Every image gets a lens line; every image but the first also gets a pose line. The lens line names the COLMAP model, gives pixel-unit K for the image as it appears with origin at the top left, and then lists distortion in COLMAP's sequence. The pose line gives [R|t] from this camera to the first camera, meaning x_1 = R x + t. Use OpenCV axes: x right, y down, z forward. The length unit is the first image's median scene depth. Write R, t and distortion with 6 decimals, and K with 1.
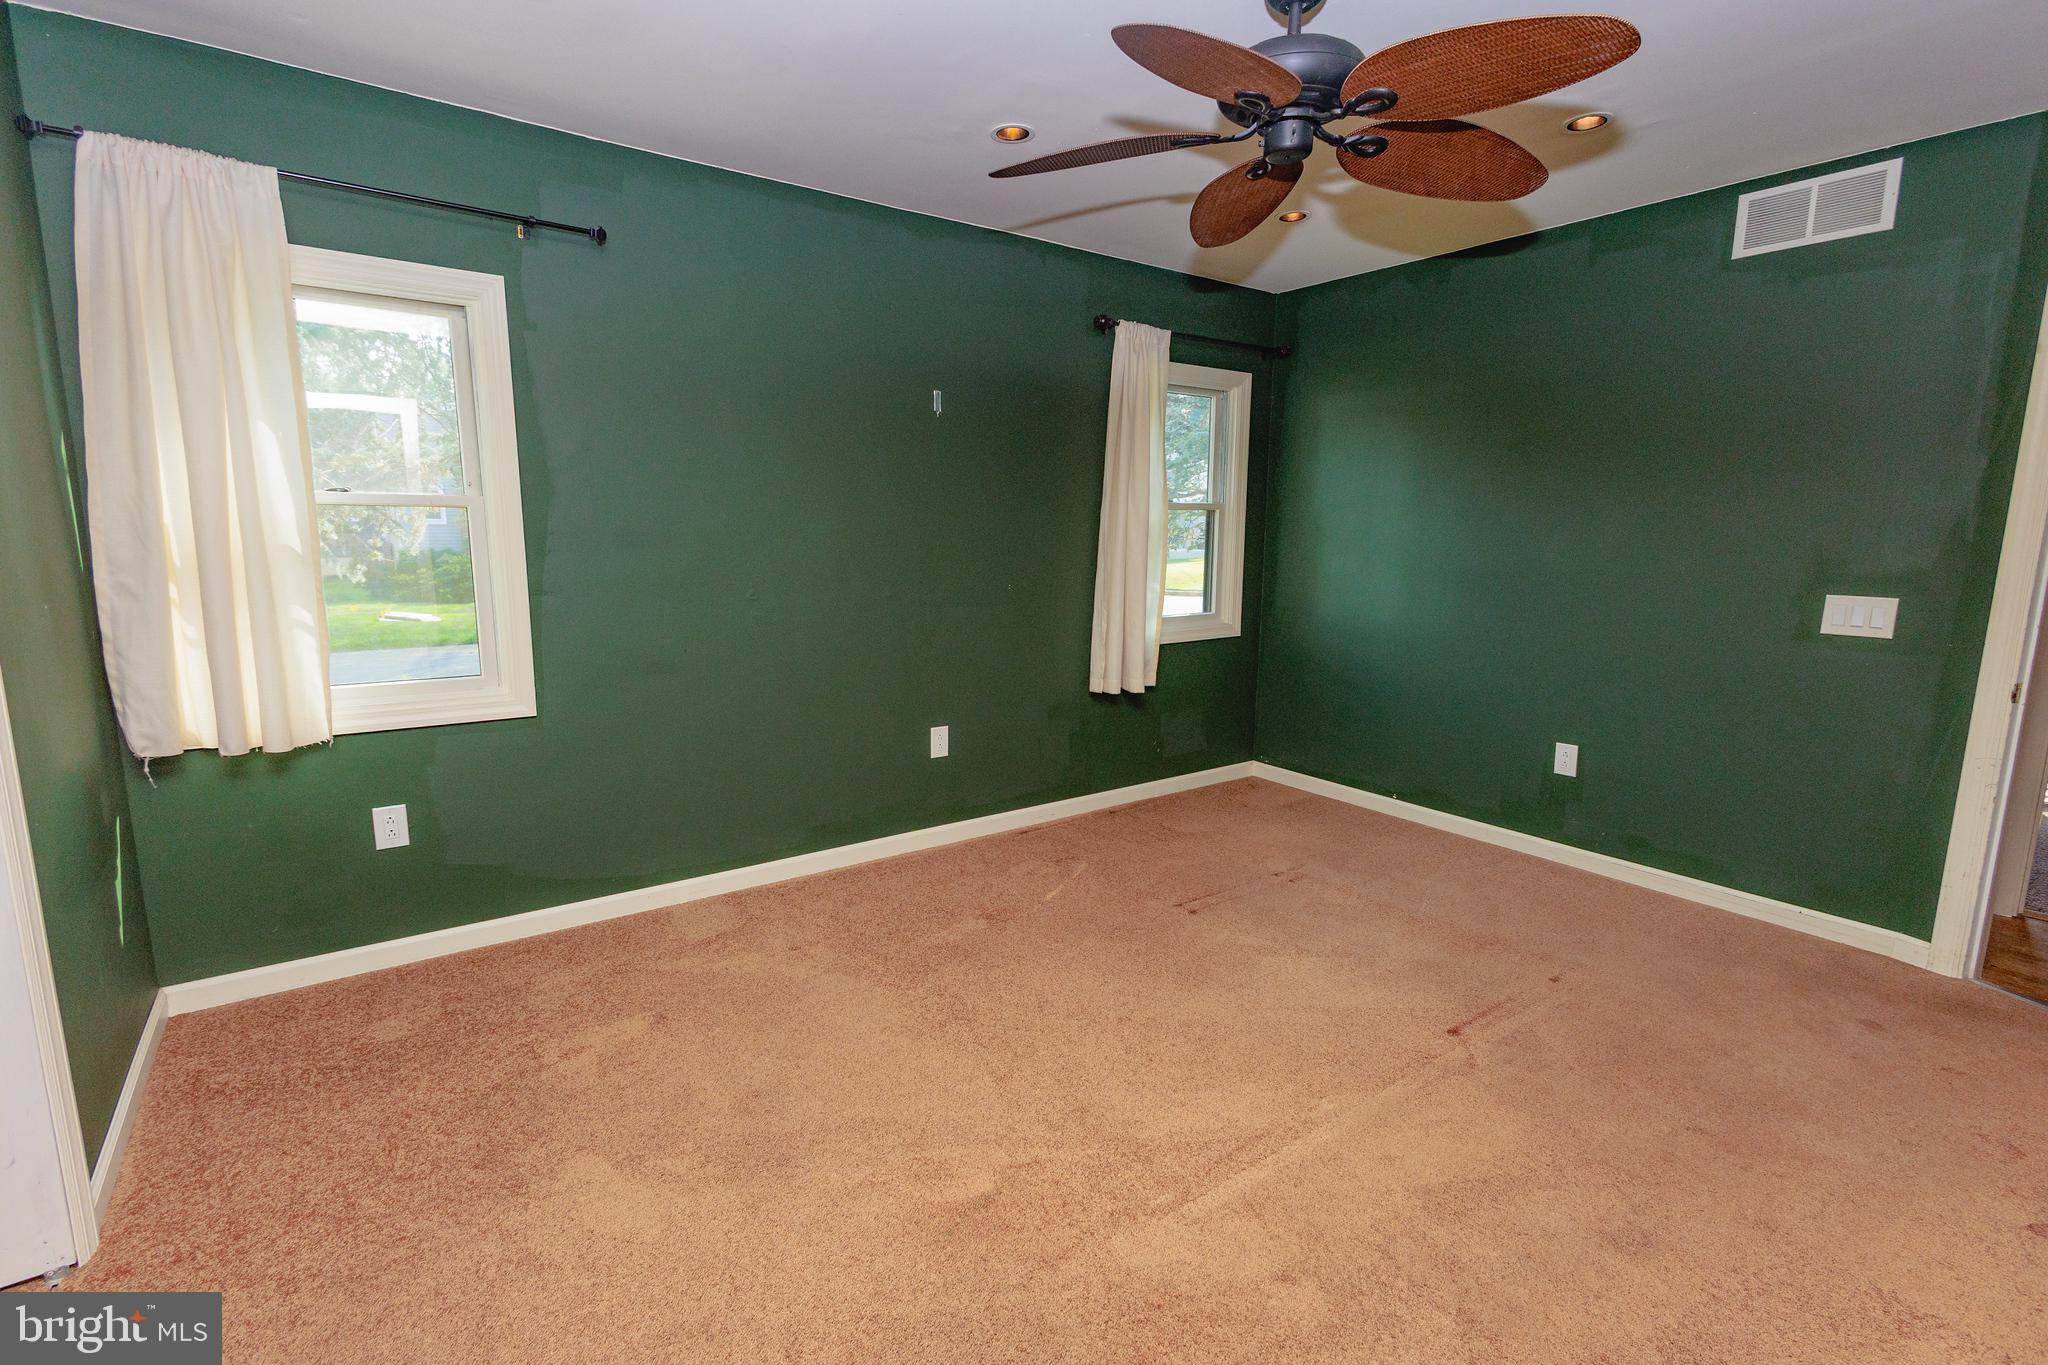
lens RADIAL K [[933.6, 0, 1011.3], [0, 933.6, 684.8], [0, 0, 1]] dist [0.000923, -0.000167]
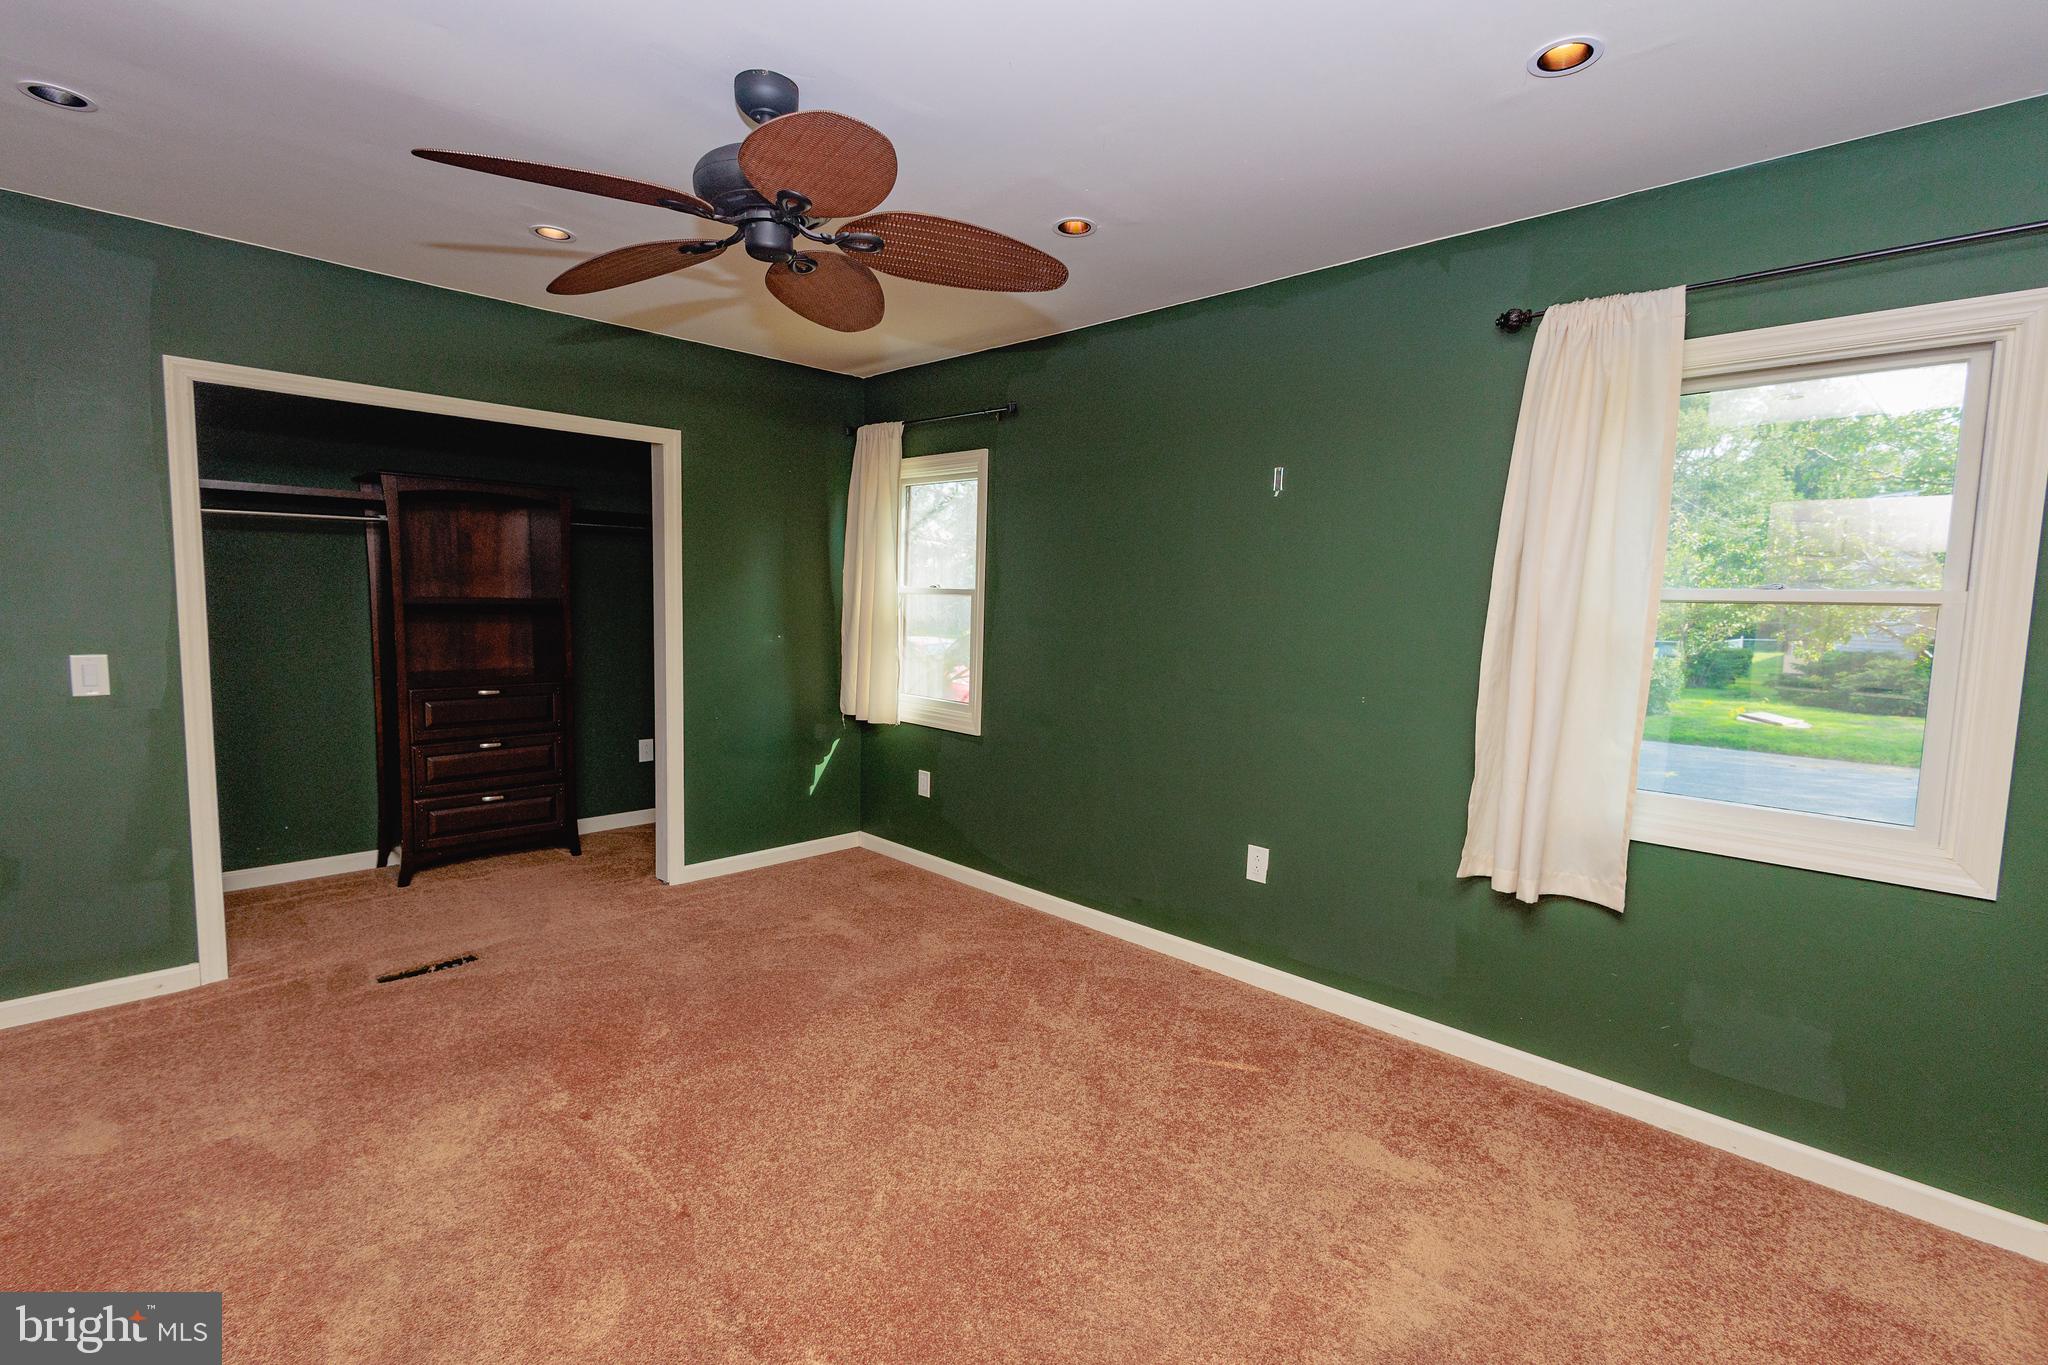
lens RADIAL K [[933.6, 0, 1011.3], [0, 933.6, 684.8], [0, 0, 1]] dist [0.000923, -0.000167]
pose [[0.166325, 0.091512, -0.981815, 0.713899], [-0.187869, 0.980387, 0.059553, -0.109492], [0.968009, 0.174547, 0.180255, 0.585263]]
